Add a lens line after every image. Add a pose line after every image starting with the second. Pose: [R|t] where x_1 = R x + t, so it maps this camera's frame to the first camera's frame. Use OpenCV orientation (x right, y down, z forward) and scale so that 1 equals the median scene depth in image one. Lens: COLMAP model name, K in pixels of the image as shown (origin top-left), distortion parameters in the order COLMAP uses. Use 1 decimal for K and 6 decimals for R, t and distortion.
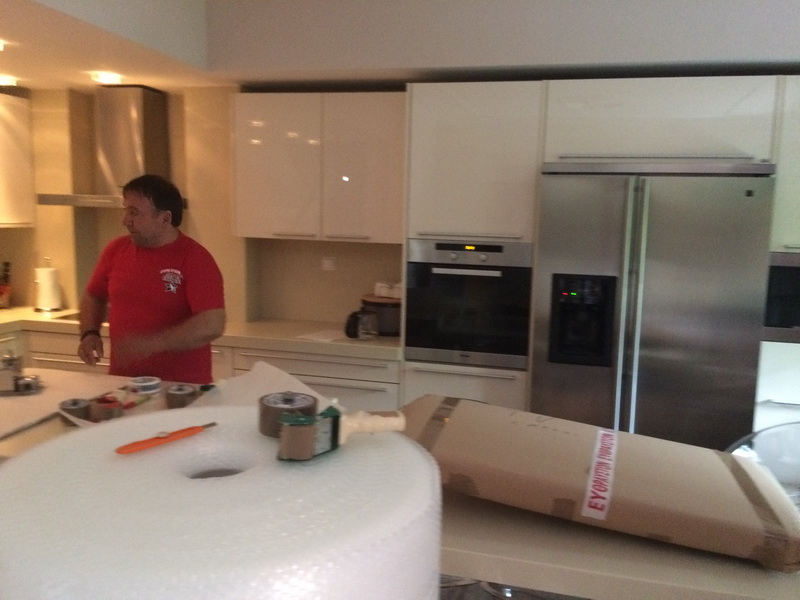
lens RADIAL K [[670.3, 0, 400.0], [0, 670.3, 300.0], [0, 0, 1]] dist [0.058813, -0.110762]
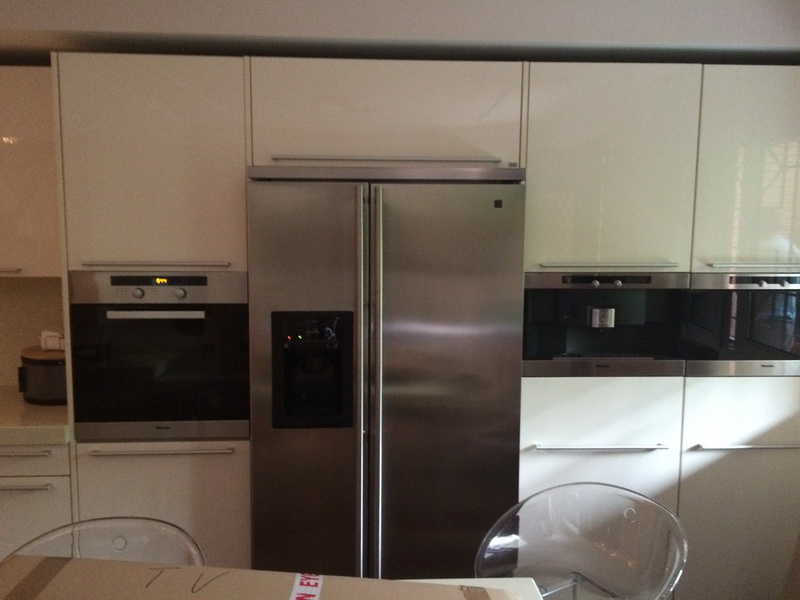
lens RADIAL K [[670.3, 0, 400.0], [0, 670.3, 300.0], [0, 0, 1]] dist [0.058813, -0.110762]
pose [[0.952770, -0.055927, 0.298498, 0.137452], [0.058503, 0.998287, 0.000308, -0.043368], [-0.298004, 0.017170, 0.954410, 0.229126]]
